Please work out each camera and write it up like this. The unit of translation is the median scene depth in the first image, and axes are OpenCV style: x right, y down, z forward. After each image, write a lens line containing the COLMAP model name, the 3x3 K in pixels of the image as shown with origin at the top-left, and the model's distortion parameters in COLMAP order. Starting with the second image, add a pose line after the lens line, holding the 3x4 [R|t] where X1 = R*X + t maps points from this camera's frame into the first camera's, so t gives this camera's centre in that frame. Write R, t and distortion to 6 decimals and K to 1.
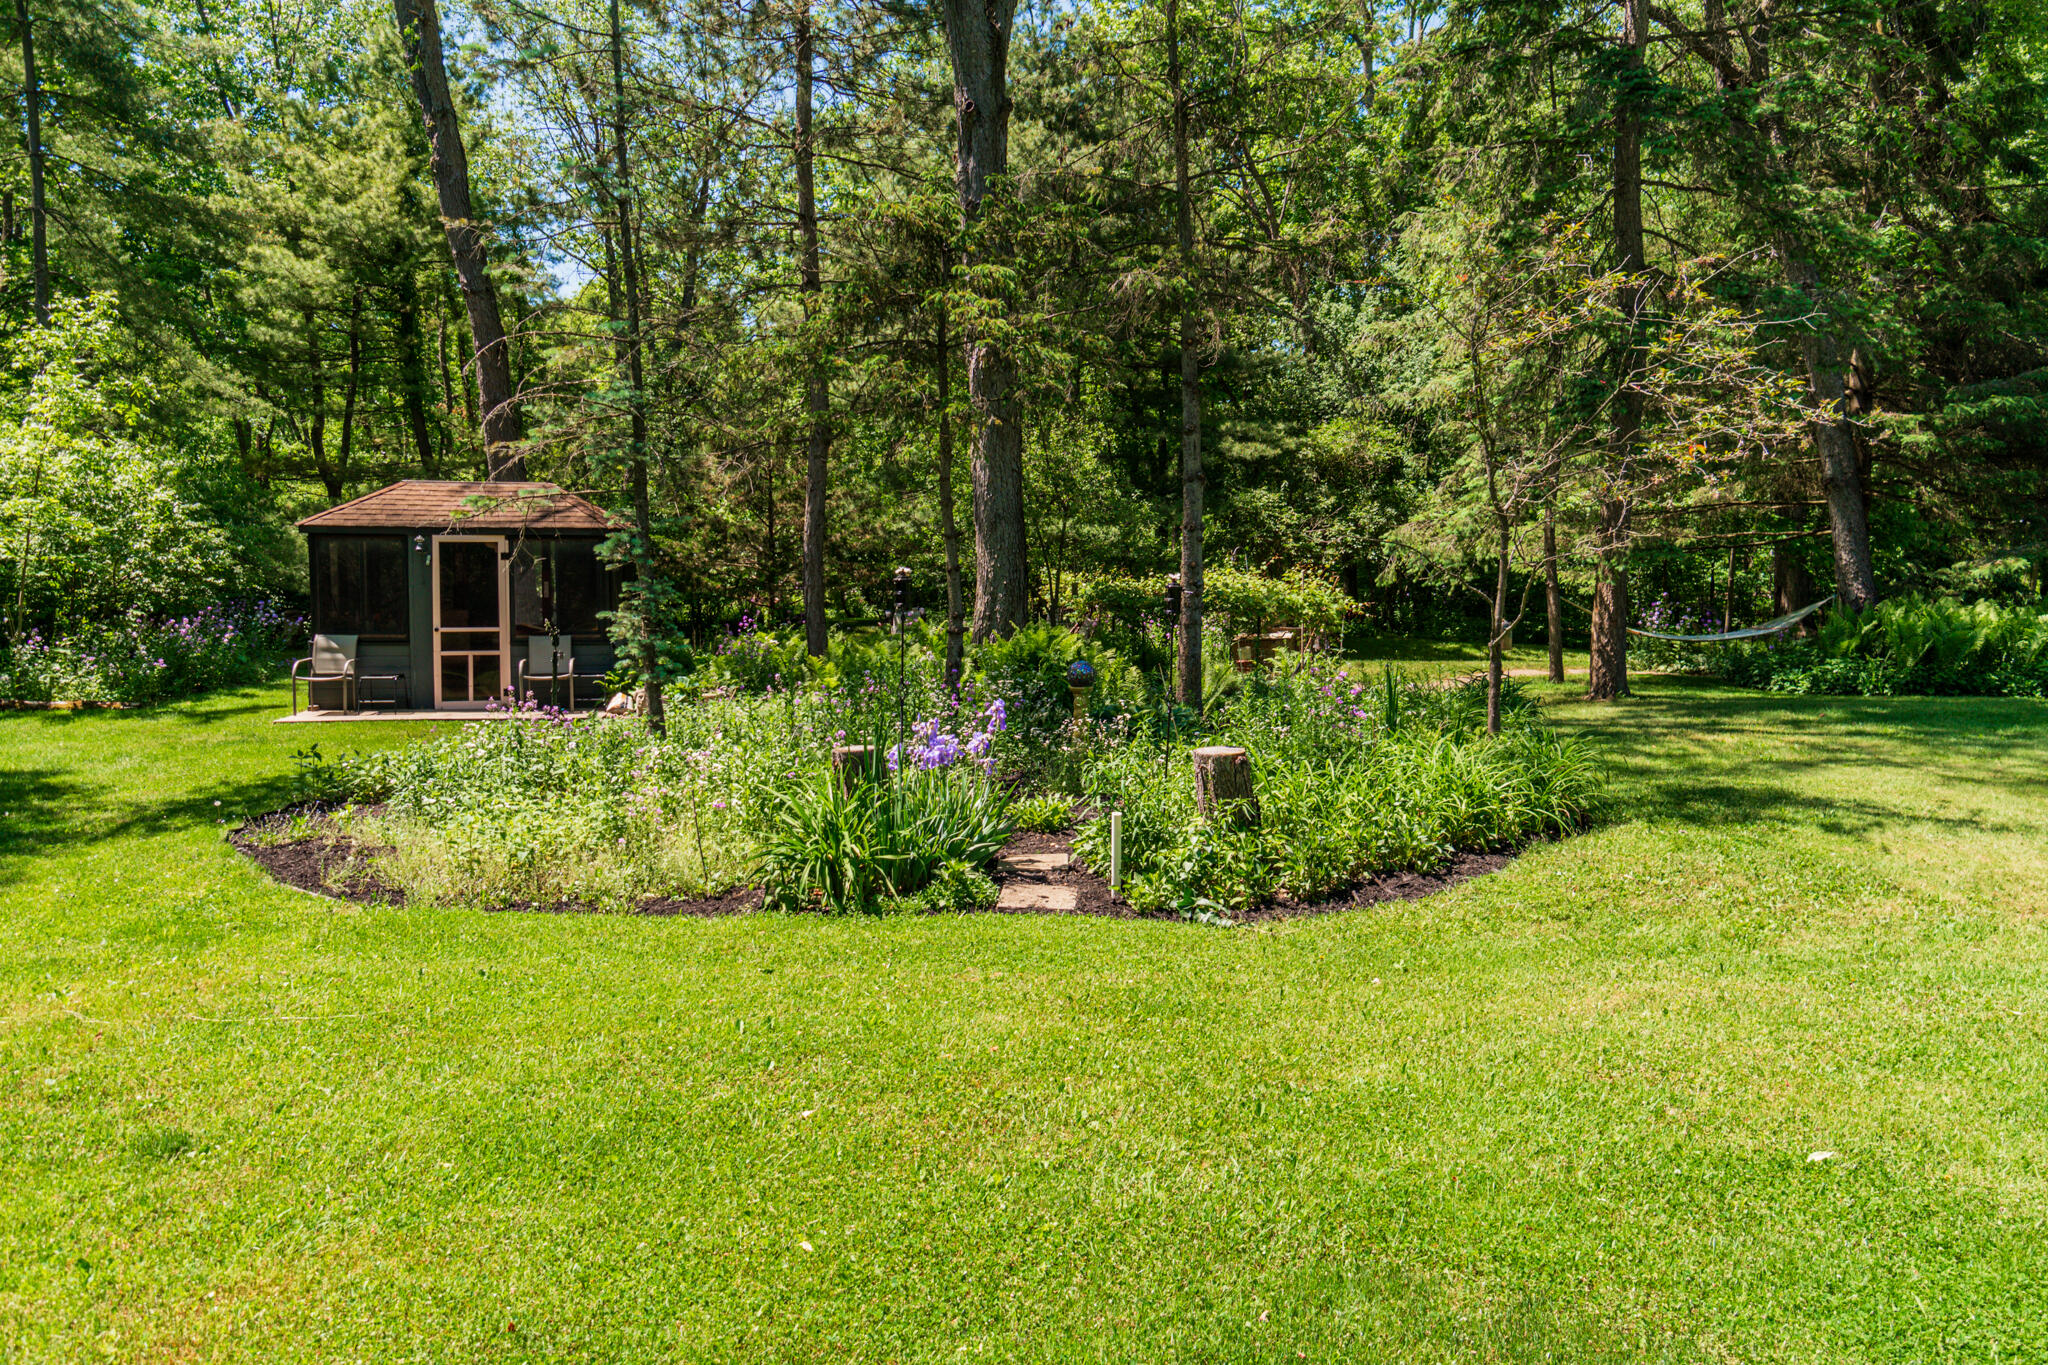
lens RADIAL K [[1548.4, 0, 1021.3], [0, 1548.4, 684.7], [0, 0, 1]] dist [-0.015280, -0.005757]
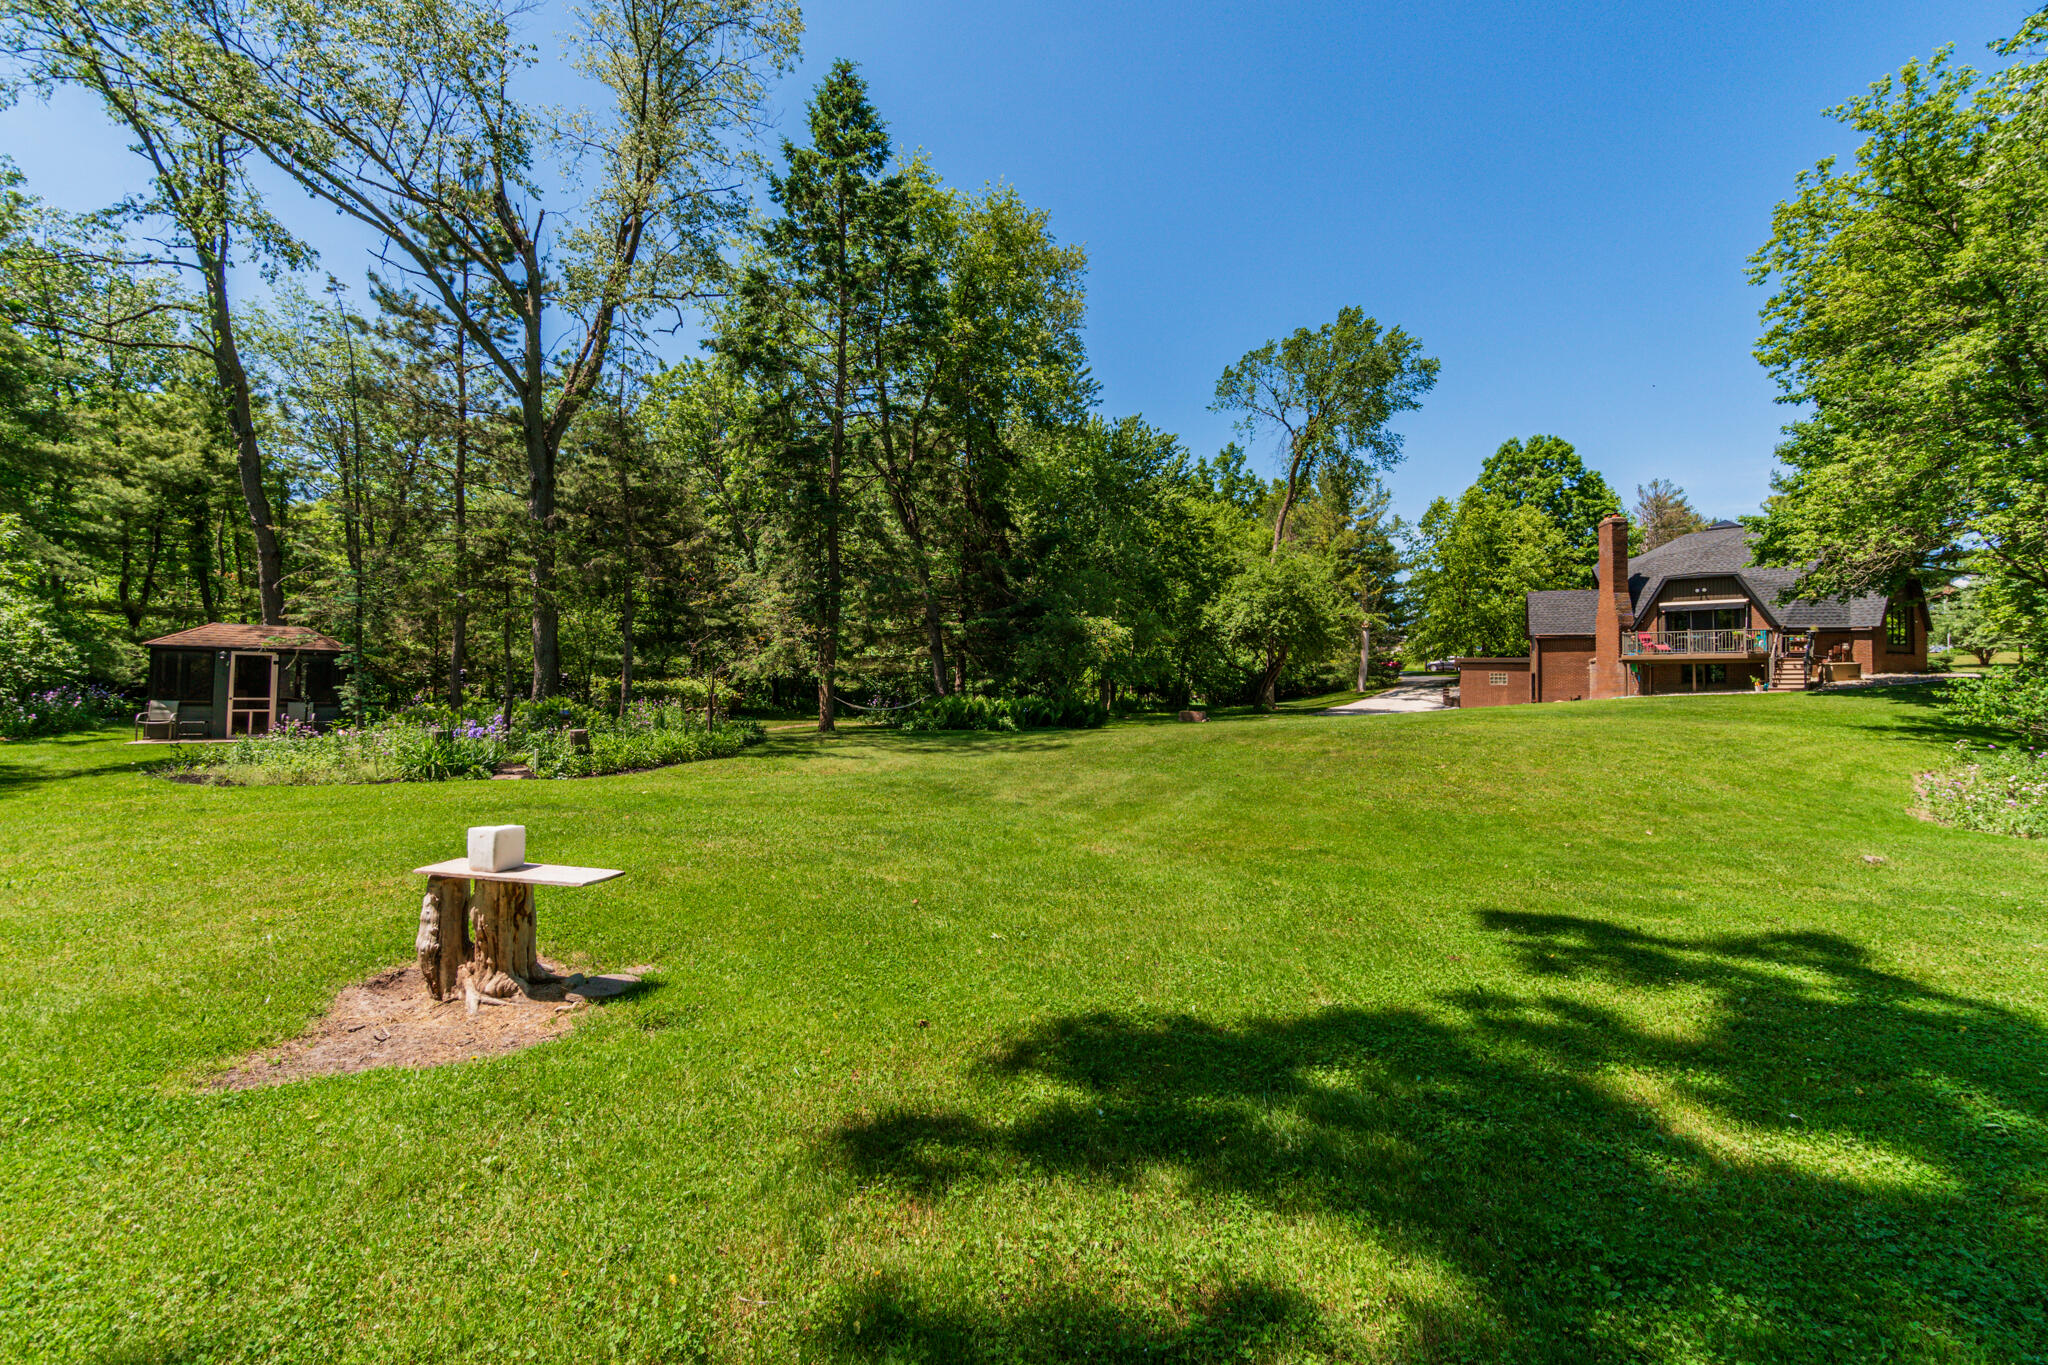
lens RADIAL K [[897.7, 0, 1030.9], [0, 897.7, 661.5], [0, 0, 1]] dist [0.000587, 0.000401]
pose [[0.920290, 0.026587, 0.390333, 0.107286], [0.012252, 0.995241, -0.096676, 0.037953], [-0.391046, 0.093752, 0.915584, -0.428113]]
